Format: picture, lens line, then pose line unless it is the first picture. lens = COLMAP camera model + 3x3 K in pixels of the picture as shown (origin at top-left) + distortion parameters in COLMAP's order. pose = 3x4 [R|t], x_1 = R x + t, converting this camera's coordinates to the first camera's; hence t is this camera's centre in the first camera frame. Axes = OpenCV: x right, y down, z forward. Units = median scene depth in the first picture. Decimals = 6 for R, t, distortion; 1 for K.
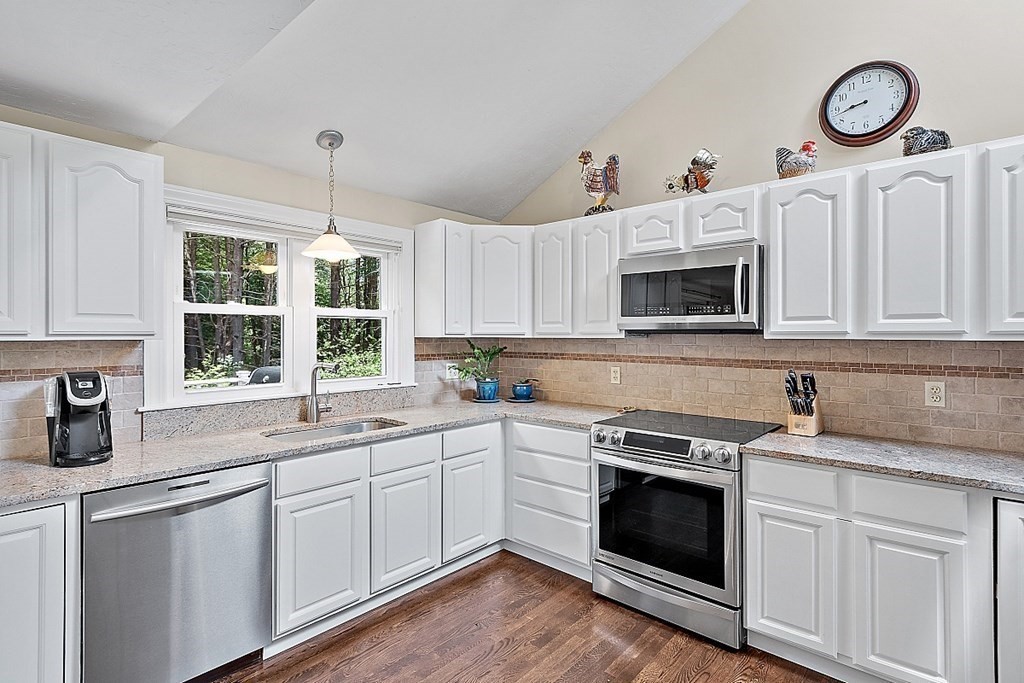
lens RADIAL K [[505.9, 0, 508.0], [0, 505.9, 335.5], [0, 0, 1]] dist [0.008235, -0.002252]
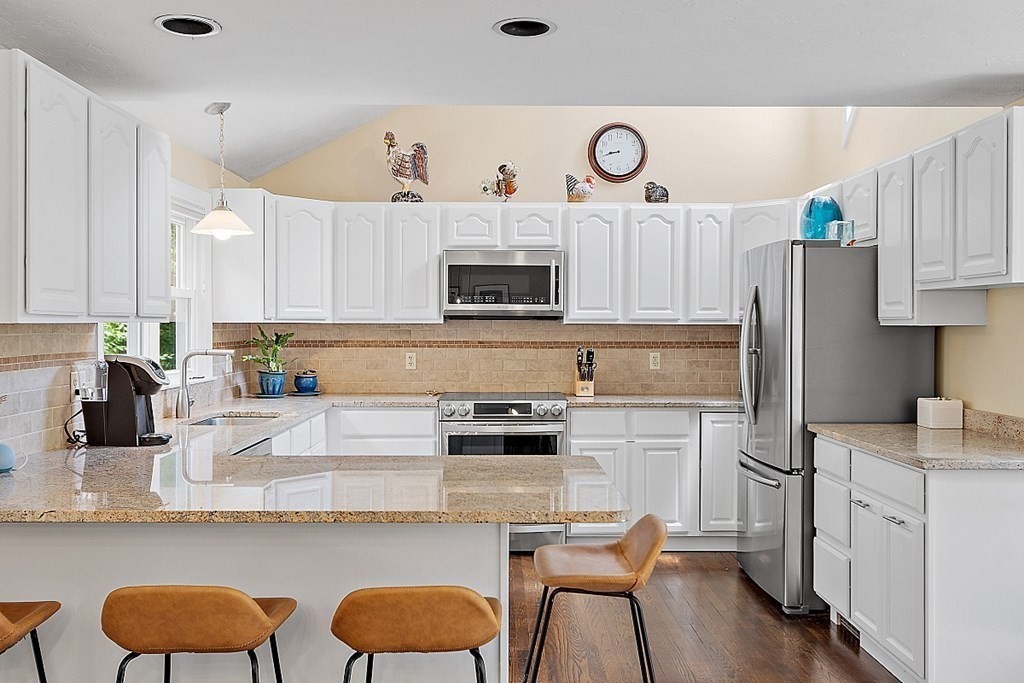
lens RADIAL K [[964.8, 0, 503.0], [0, 964.8, 342.3], [0, 0, 1]] dist [0.035033, 0.000000]
pose [[0.739783, -0.012190, 0.672735, -1.127040], [-0.001150, 0.999811, 0.019382, 0.005610], [-0.672844, -0.015112, 0.739630, -0.638229]]
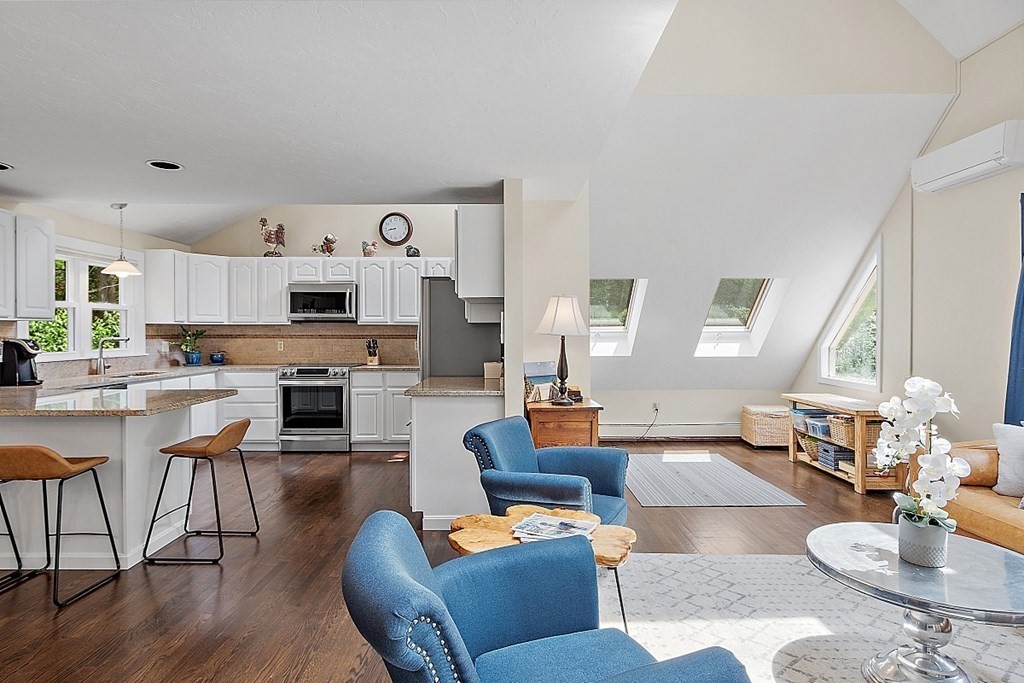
lens RADIAL K [[580.7, 0, 508.5], [0, 580.7, 339.8], [0, 0, 1]] dist [0.005707, 0.000408]
pose [[0.747350, -0.008411, 0.664378, -0.660192], [-0.000352, 0.999915, 0.013054, 0.036316], [-0.664431, -0.009990, 0.747283, -1.278405]]
